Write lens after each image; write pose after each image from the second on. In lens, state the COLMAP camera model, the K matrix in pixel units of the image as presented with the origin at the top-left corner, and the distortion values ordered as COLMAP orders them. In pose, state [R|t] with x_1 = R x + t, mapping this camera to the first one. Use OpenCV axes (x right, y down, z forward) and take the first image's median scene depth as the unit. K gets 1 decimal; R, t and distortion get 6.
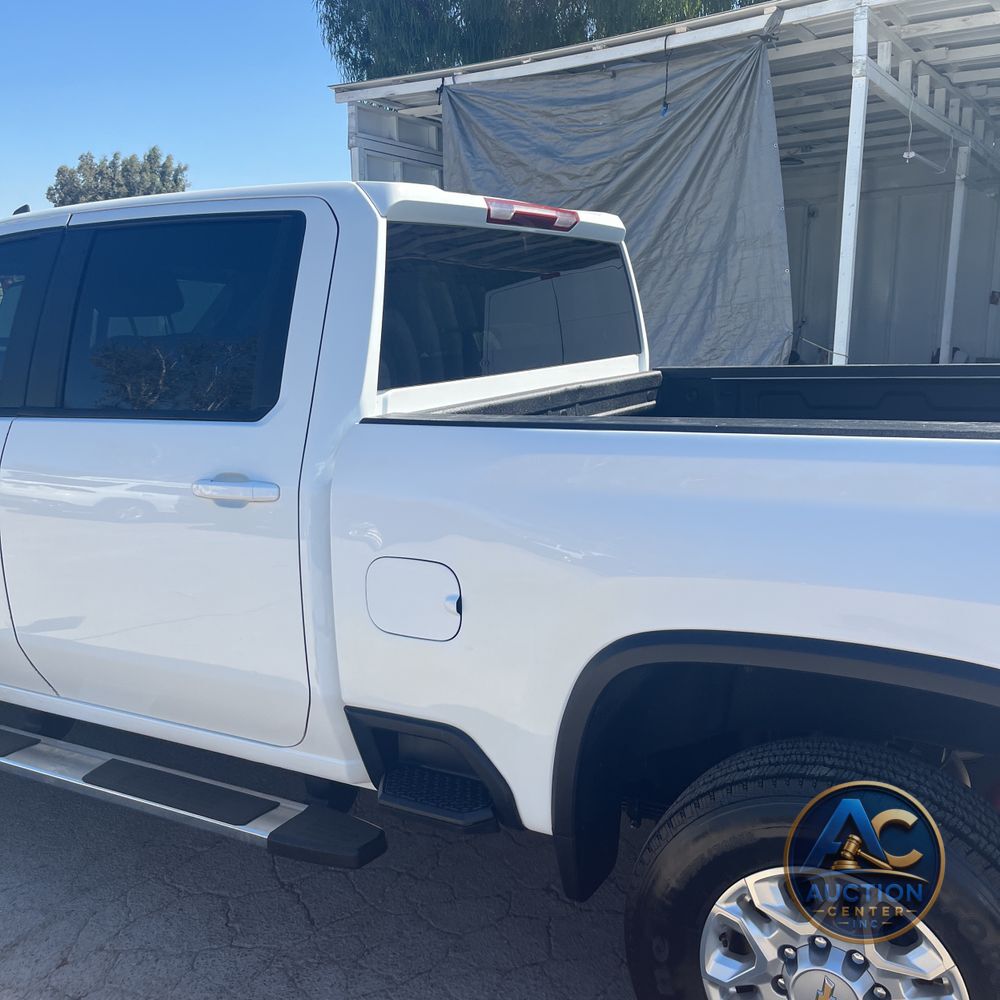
lens RADIAL K [[1006.6, 0, 511.3], [0, 1006.6, 496.2], [0, 0, 1]] dist [0.043276, -0.029617]
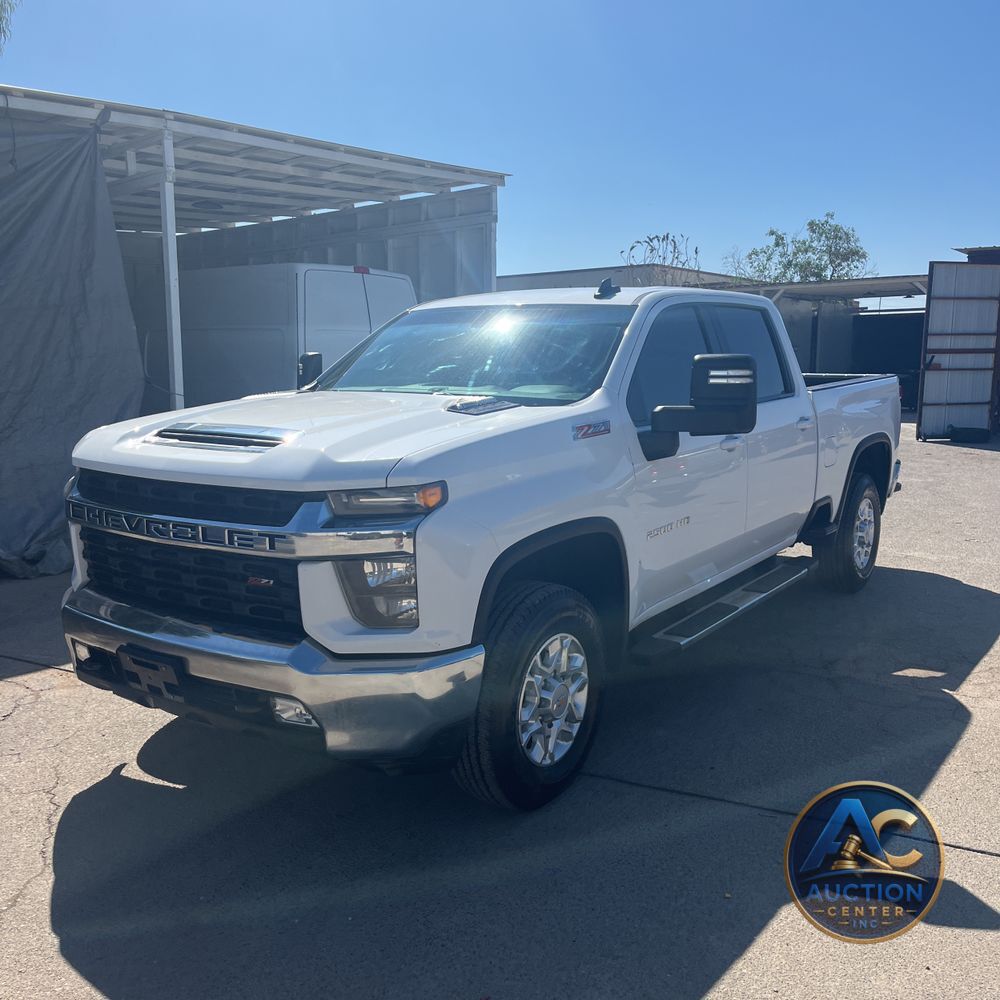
lens RADIAL K [[1007.6, 0, 500.0], [0, 1007.6, 500.0], [0, 0, 1]] dist [0.011026, -0.014231]
pose [[0.100803, -0.129380, 0.986458, -0.824211], [0.181249, 0.977304, 0.109658, -0.069039], [-0.978257, 0.167741, 0.121966, 0.432328]]
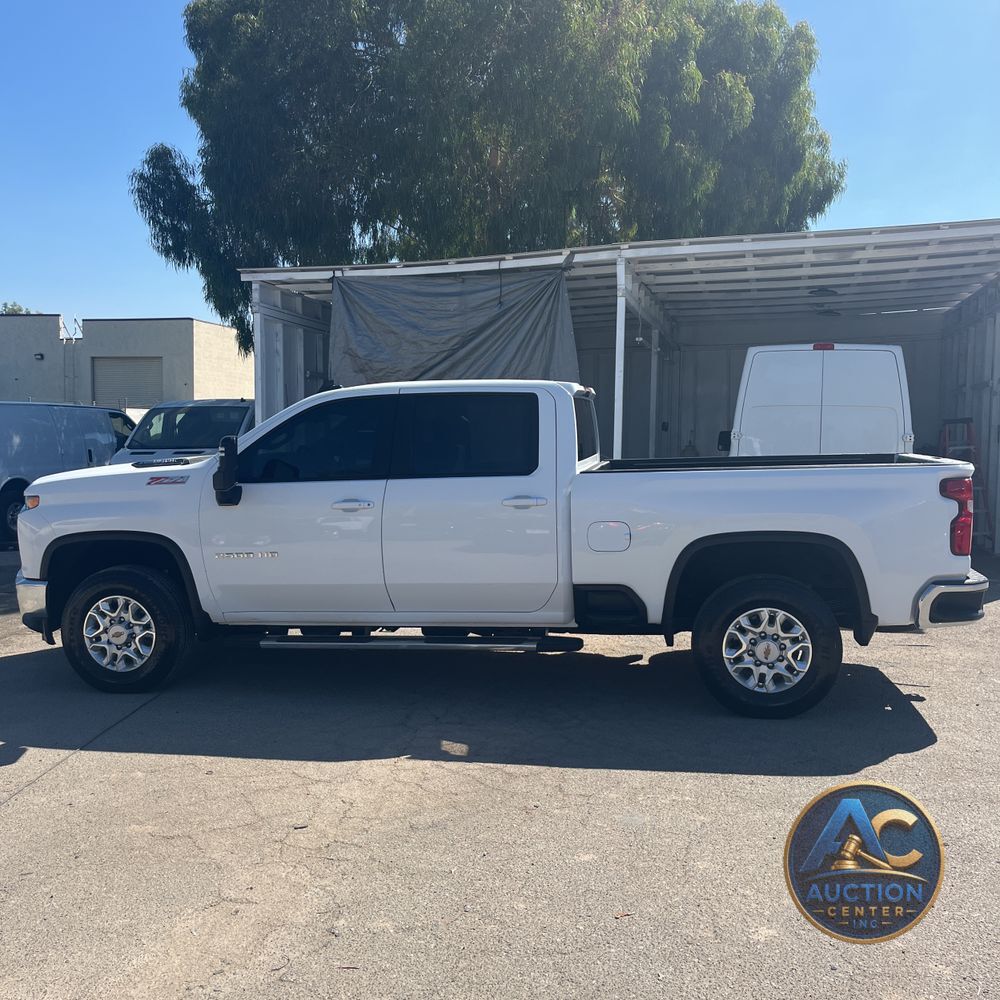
lens RADIAL K [[1007.6, 0, 500.0], [0, 1007.6, 500.0], [0, 0, 1]] dist [0.011026, -0.014231]
pose [[0.945515, -0.015112, 0.325228, -0.340248], [0.053268, 0.992642, -0.108741, 0.076856], [-0.321191, 0.120140, 0.939363, -0.394140]]
